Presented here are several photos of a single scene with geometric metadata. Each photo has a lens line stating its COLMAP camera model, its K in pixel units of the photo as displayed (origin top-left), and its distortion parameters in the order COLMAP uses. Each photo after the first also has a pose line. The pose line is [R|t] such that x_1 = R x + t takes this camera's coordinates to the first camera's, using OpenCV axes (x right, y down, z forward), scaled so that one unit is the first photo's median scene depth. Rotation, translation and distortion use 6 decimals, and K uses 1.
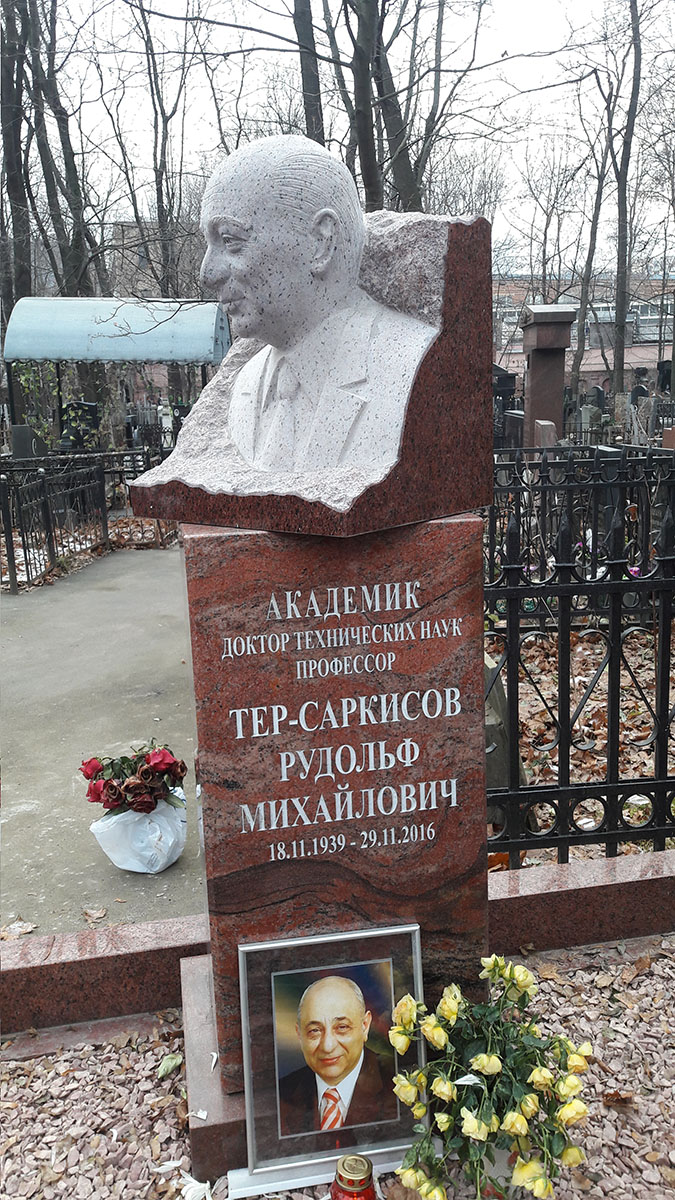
lens RADIAL K [[974.2, 0, 344.4], [0, 974.2, 594.9], [0, 0, 1]] dist [0.123130, -0.251113]
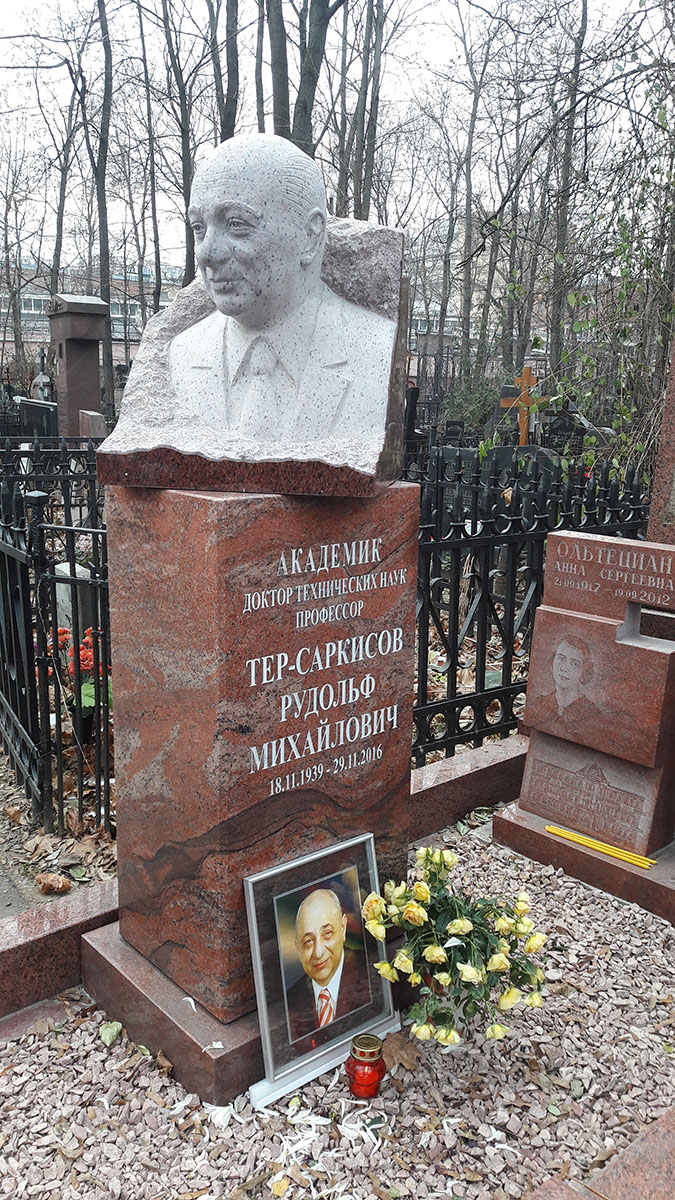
lens RADIAL K [[968.3, 0, 337.5], [0, 968.3, 600.0], [0, 0, 1]] dist [0.132595, -0.214574]
pose [[0.865978, -0.059762, 0.496498, -0.548655], [0.054898, 0.998194, 0.024397, 0.029149], [-0.497060, 0.006130, 0.867695, 0.012904]]
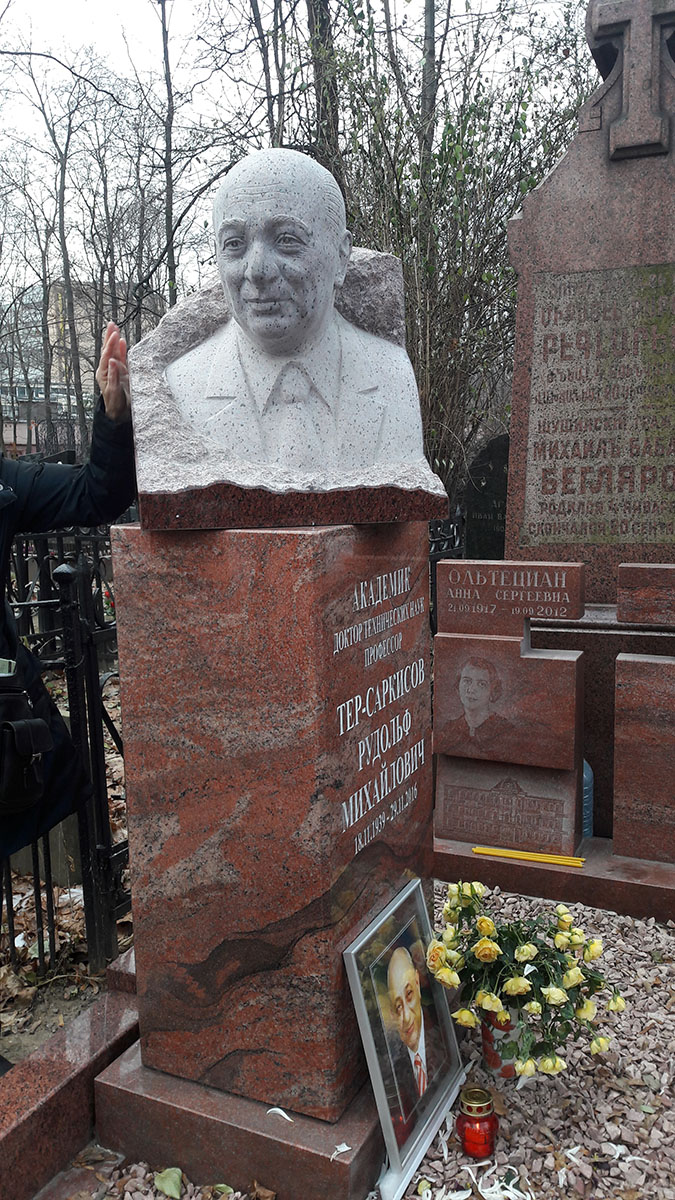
lens RADIAL K [[972.3, 0, 353.2], [0, 972.3, 597.1], [0, 0, 1]] dist [0.117563, -0.163955]
pose [[0.594322, -0.101670, 0.797775, -0.866468], [0.166676, 0.986011, 0.001490, 0.008609], [-0.786766, 0.132084, 0.602954, 0.367185]]
